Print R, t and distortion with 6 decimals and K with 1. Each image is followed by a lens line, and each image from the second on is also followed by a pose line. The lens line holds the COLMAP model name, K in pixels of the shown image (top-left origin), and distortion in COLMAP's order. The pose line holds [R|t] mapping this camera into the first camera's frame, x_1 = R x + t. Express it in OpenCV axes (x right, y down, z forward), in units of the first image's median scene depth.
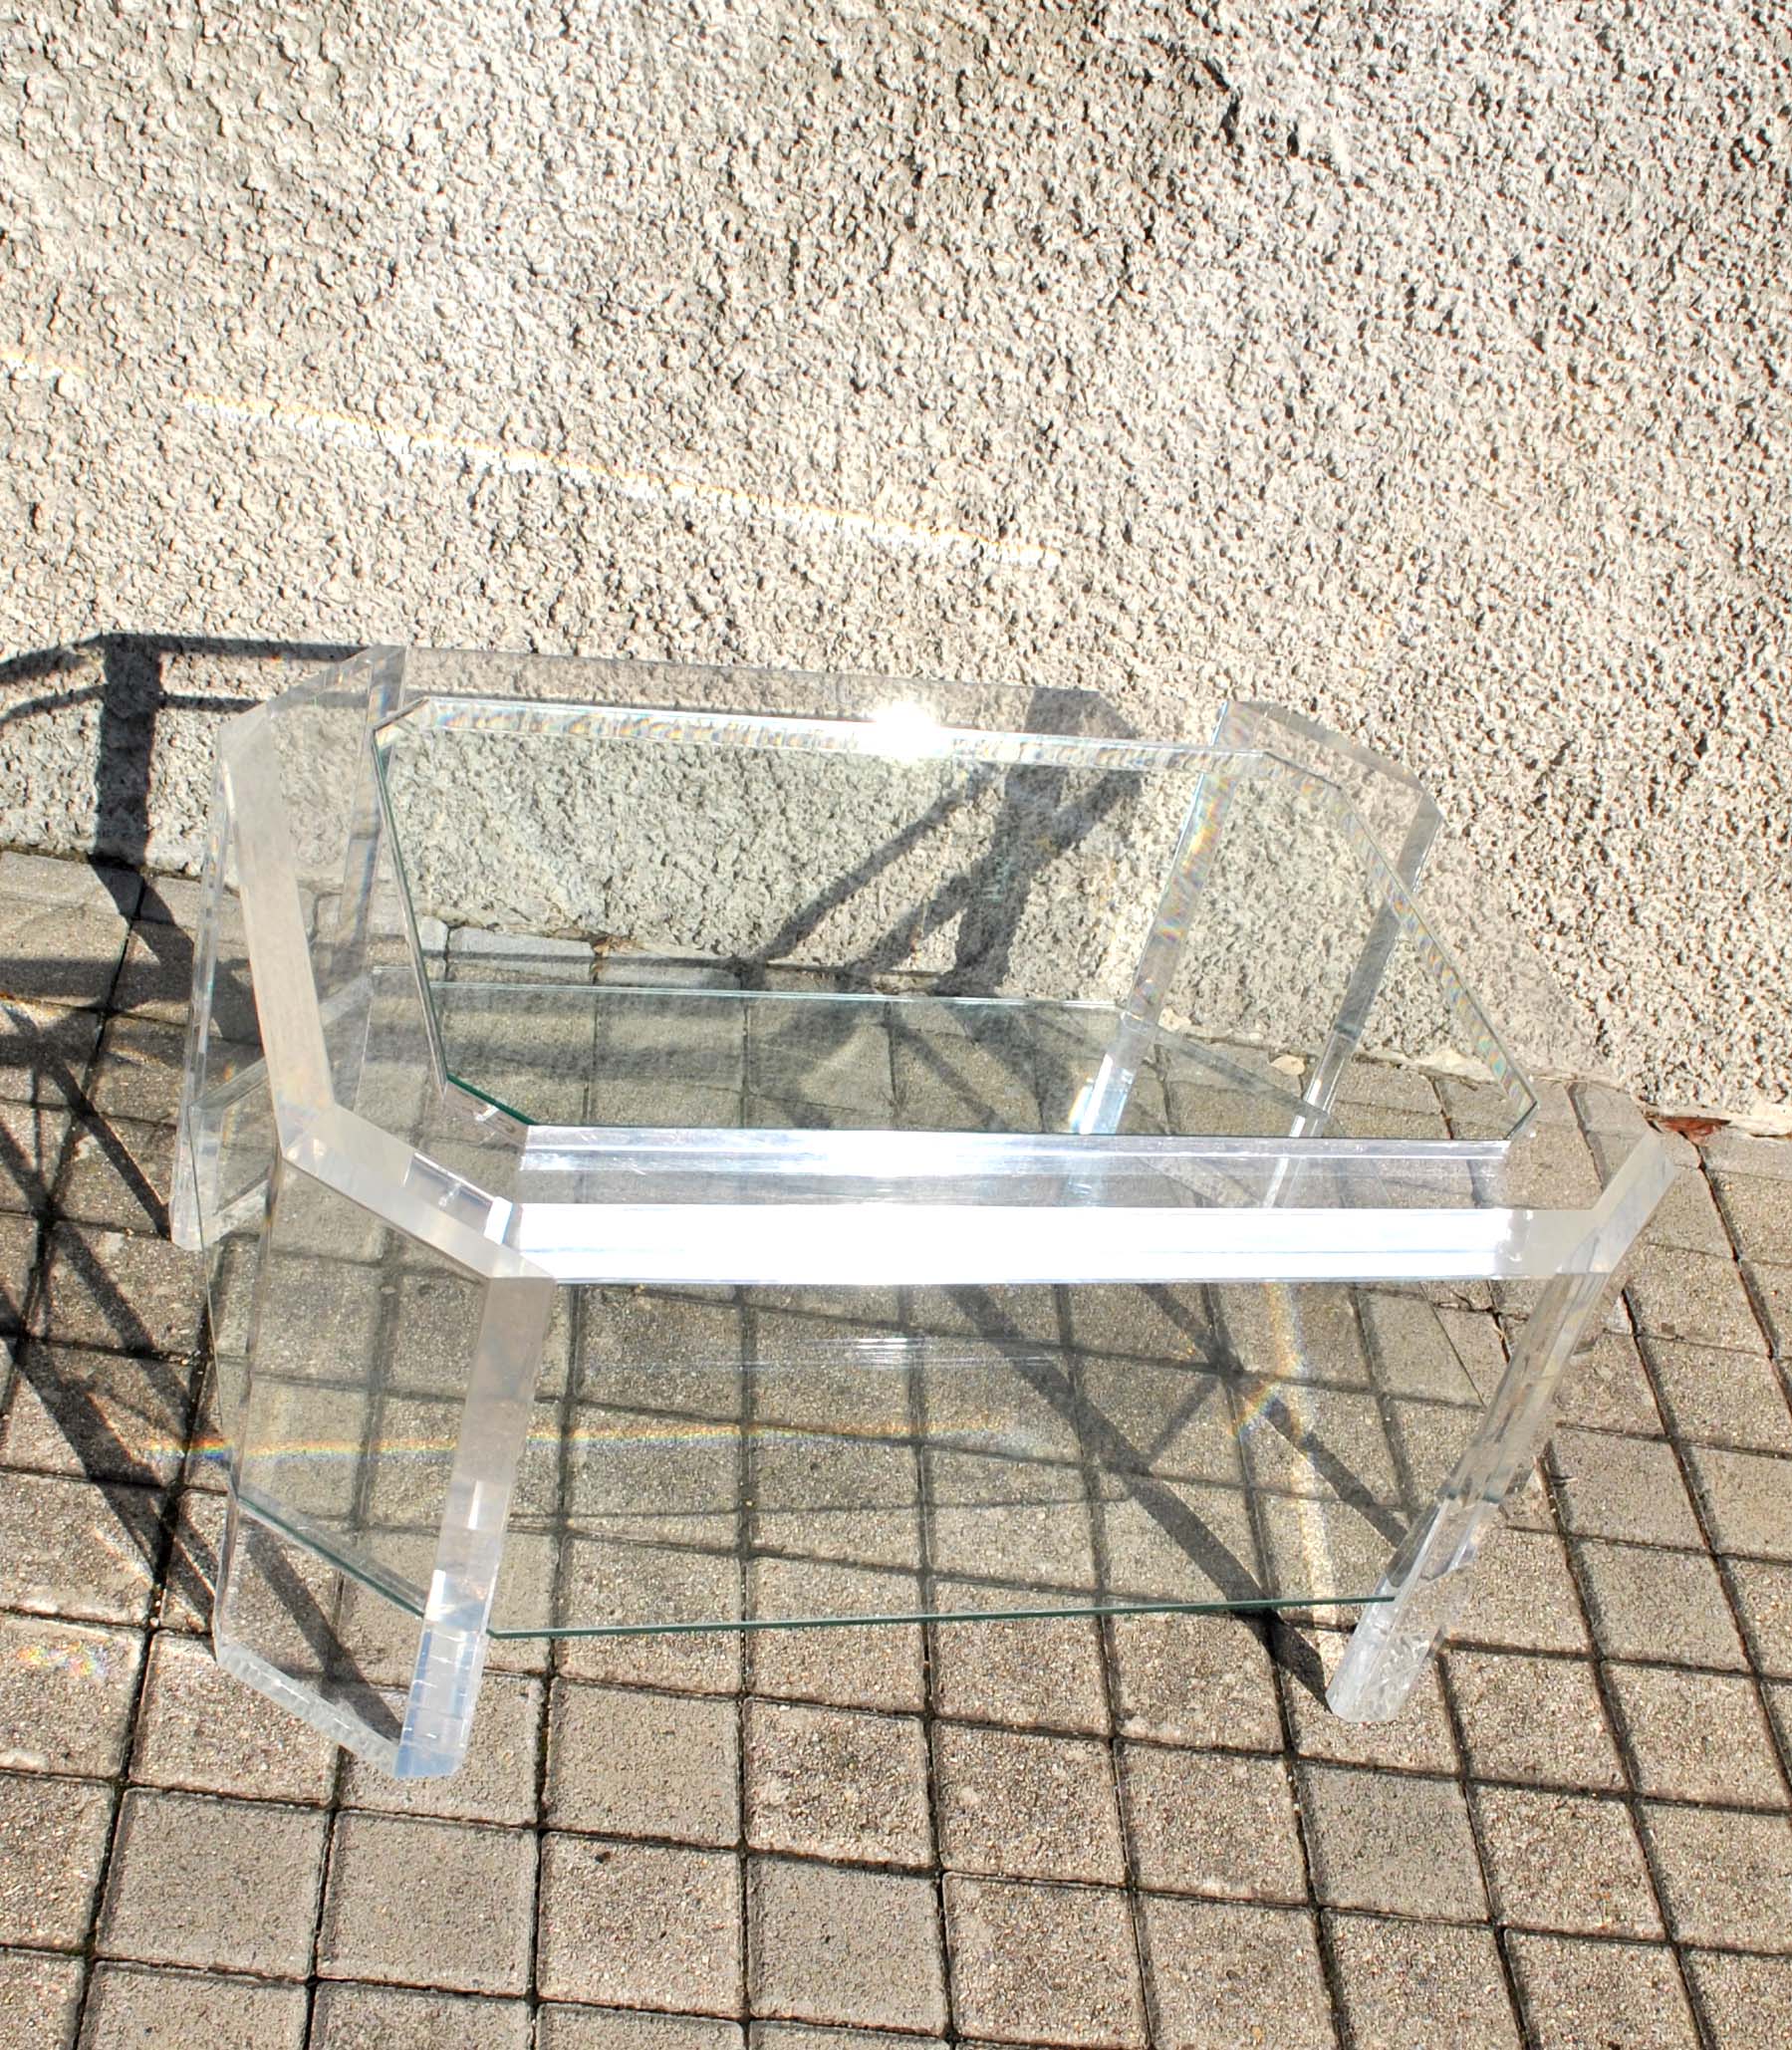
lens RADIAL K [[3069.1, 0, 964.2], [0, 3069.1, 1109.8], [0, 0, 1]] dist [-0.085798, -0.000309]
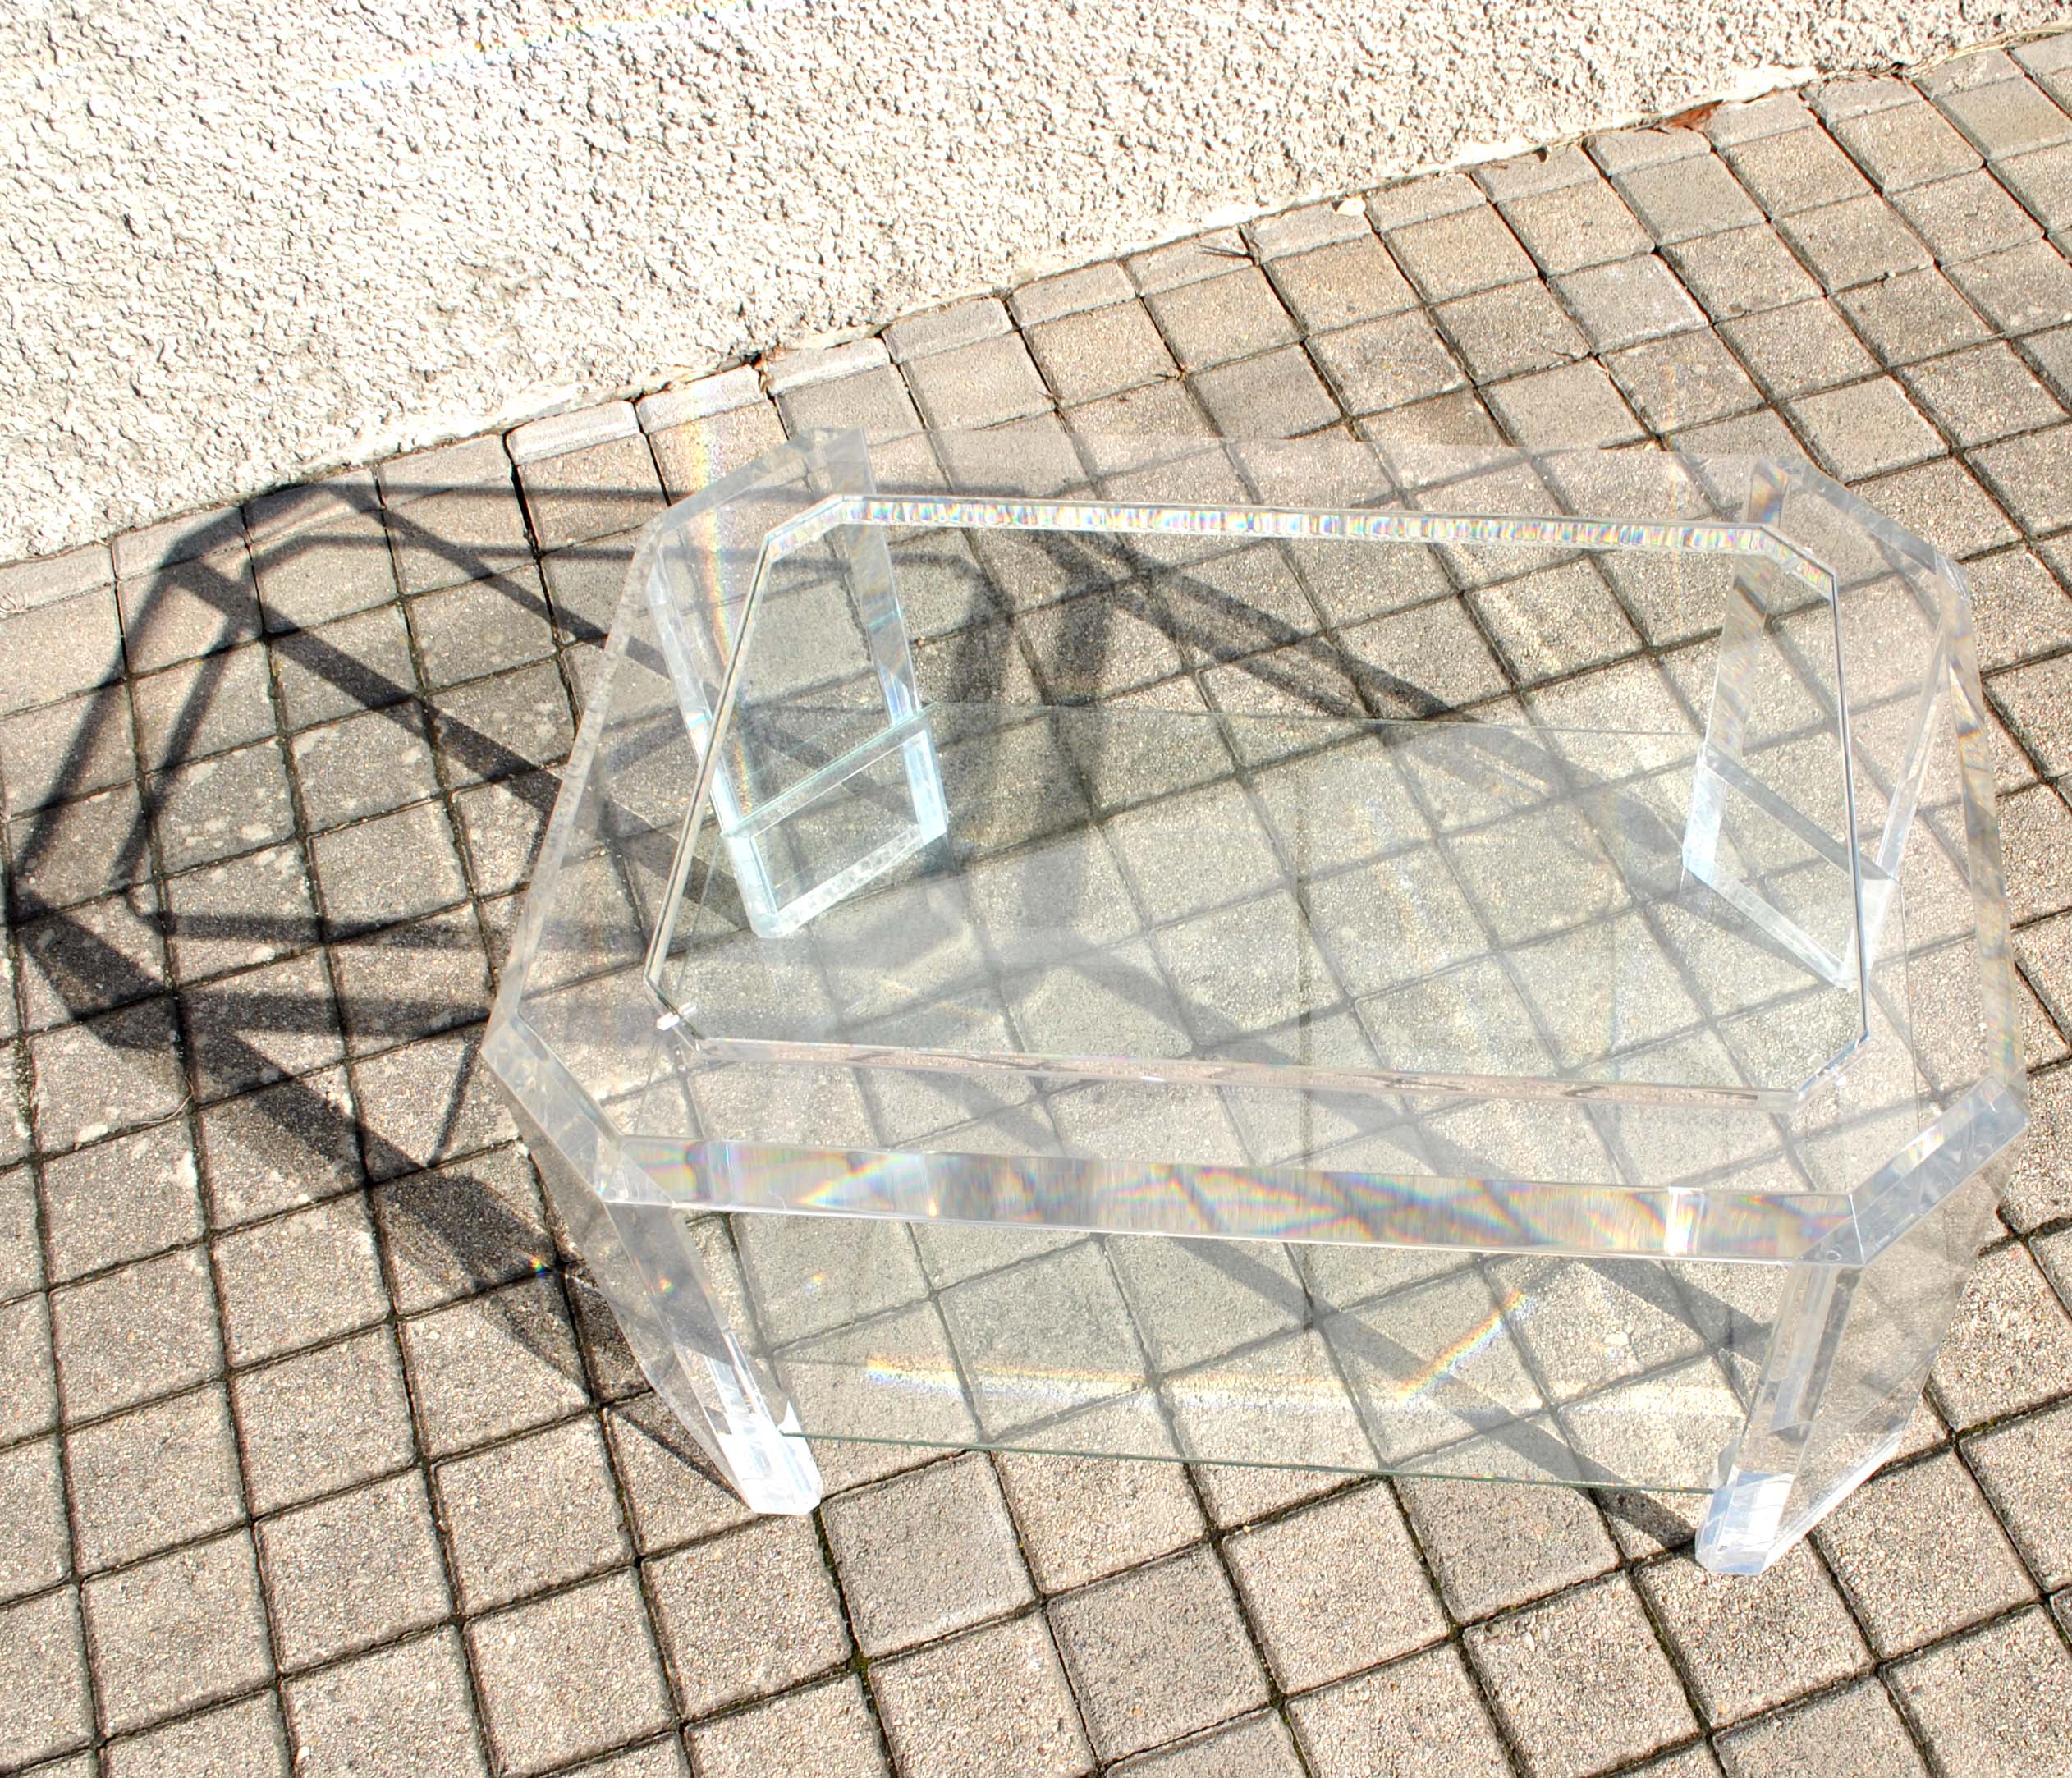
lens RADIAL K [[2527.5, 0, 1269.5], [0, 2527.5, 1074.6], [0, 0, 1]] dist [-0.091986, 0.023232]
pose [[0.920690, -0.386133, -0.056836, 0.007814], [0.381979, 0.861575, 0.334336, -0.068181], [-0.080130, -0.329531, 0.940738, 0.020009]]
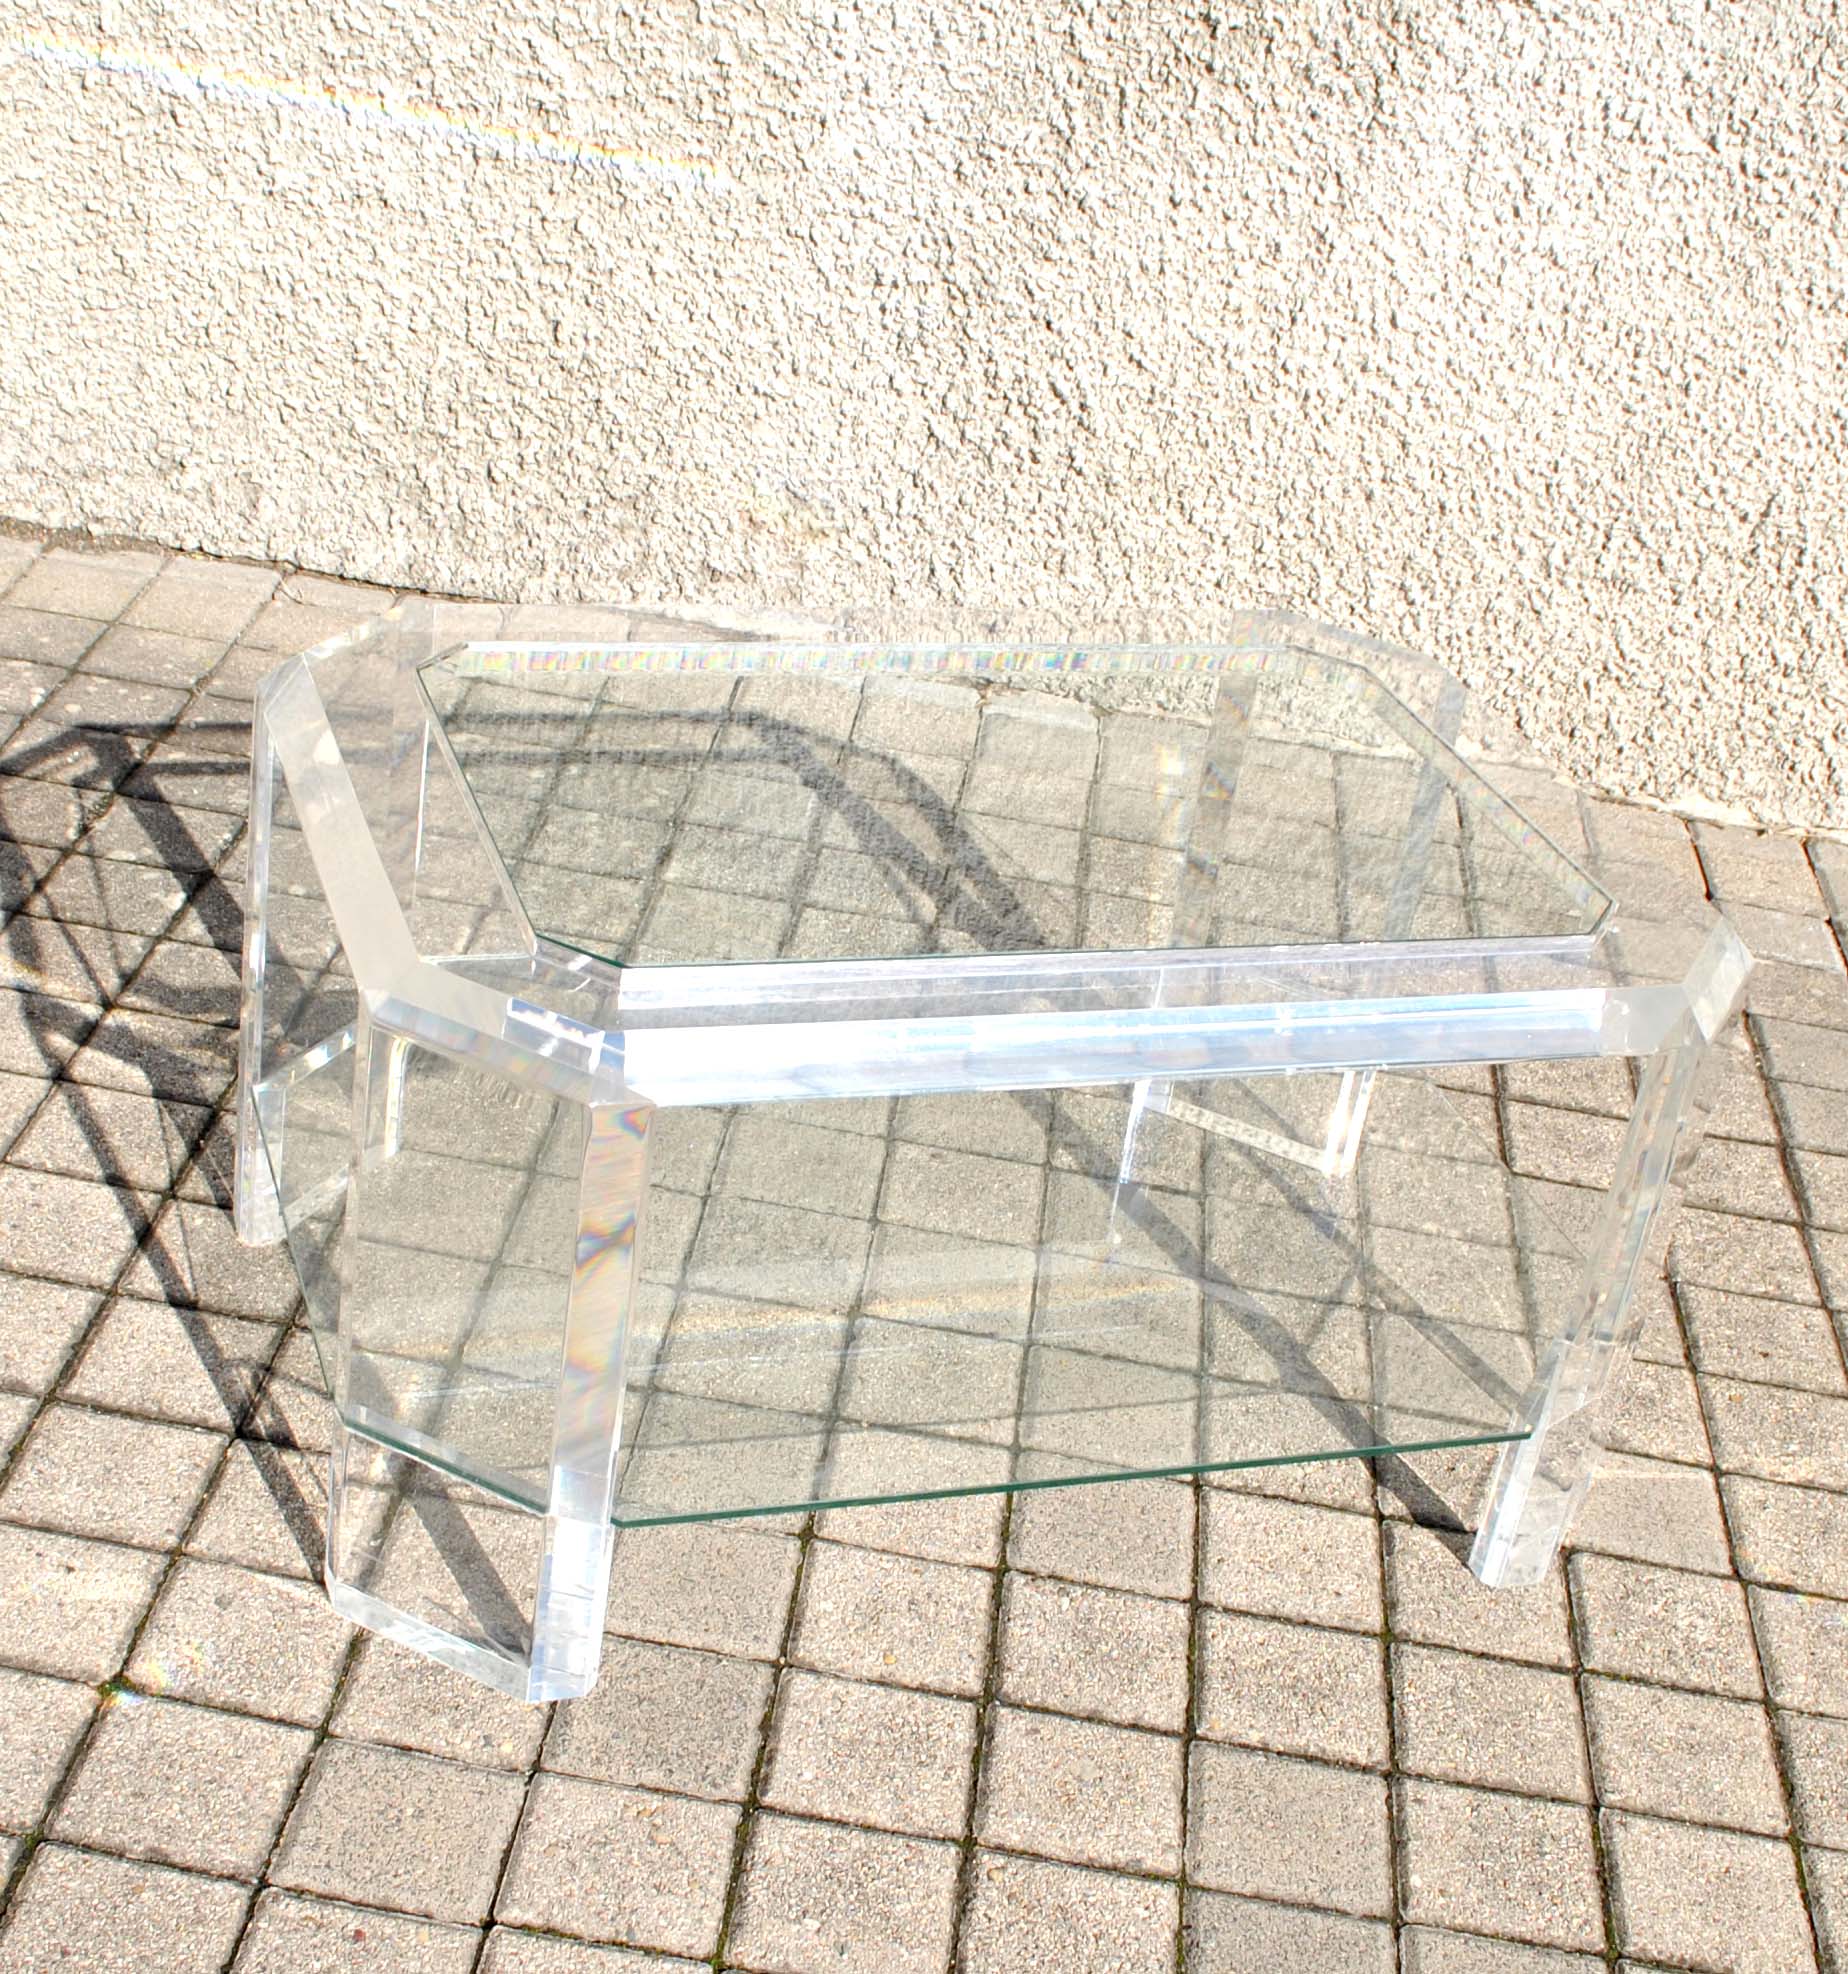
lens RADIAL K [[3089.5, 0, 885.4], [0, 3089.5, 992.8], [0, 0, 1]] dist [-0.090193, 0.014334]
pose [[0.981826, -0.011299, -0.189447, 0.085143], [-0.024386, 0.982440, -0.184978, 0.327996], [0.188210, 0.186237, 0.964309, -0.213493]]
